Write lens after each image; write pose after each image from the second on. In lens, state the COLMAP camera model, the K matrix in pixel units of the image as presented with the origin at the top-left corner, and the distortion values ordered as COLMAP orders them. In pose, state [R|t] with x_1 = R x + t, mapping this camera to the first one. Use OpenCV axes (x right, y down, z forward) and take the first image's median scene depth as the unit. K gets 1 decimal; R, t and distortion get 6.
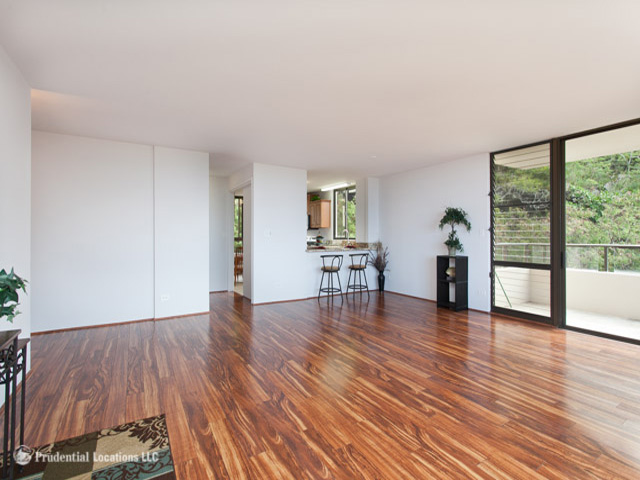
lens RADIAL K [[302.9, 0, 318.9], [0, 302.9, 235.4], [0, 0, 1]] dist [-0.000637, 0.000074]
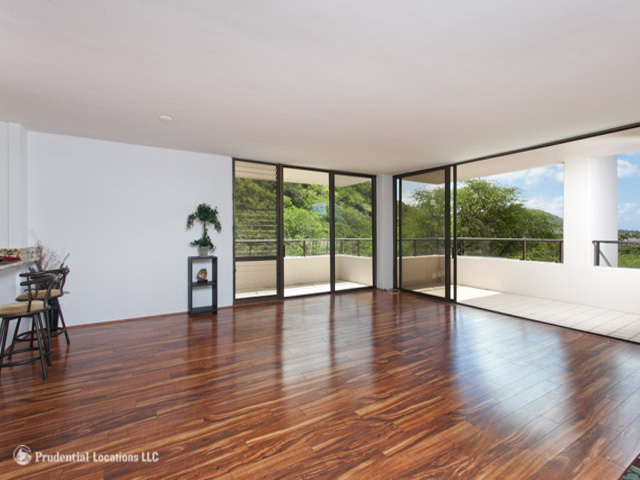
lens RADIAL K [[302.9, 0, 318.9], [0, 302.9, 235.4], [0, 0, 1]] dist [-0.000637, 0.000074]
pose [[0.008632, -0.006589, 0.999941, -0.856149], [-0.000388, 0.999978, 0.006593, -0.005725], [-0.999963, -0.000445, 0.008629, 1.162488]]
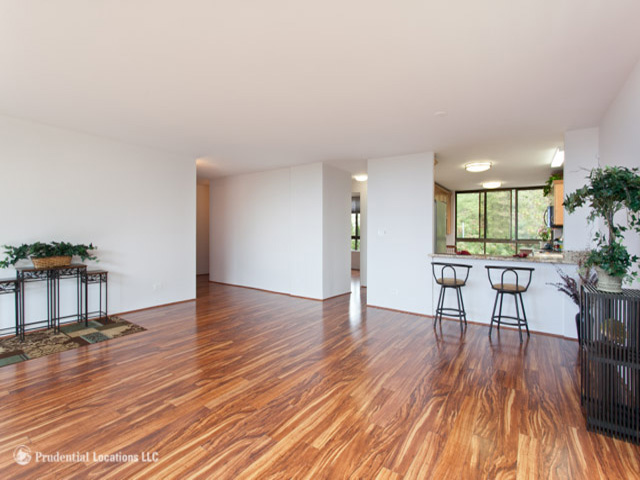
lens RADIAL K [[301.0, 0, 320.7], [0, 301.0, 222.4], [0, 0, 1]] dist [0.000165, -0.000034]
pose [[0.412290, -0.026428, -0.910669, 1.171292], [-0.015443, 0.999233, -0.035990, -0.001165], [0.910922, 0.028901, 0.411565, 0.884098]]
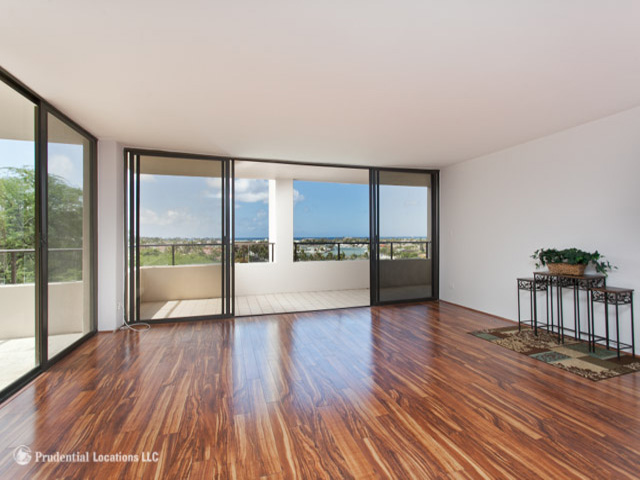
lens RADIAL K [[302.9, 0, 318.9], [0, 302.9, 235.4], [0, 0, 1]] dist [-0.000637, 0.000074]
pose [[-0.970022, 0.010288, 0.242800, 0.200229], [0.008504, 0.999929, -0.008395, 0.000803], [-0.242869, -0.006079, -0.970040, 1.836601]]
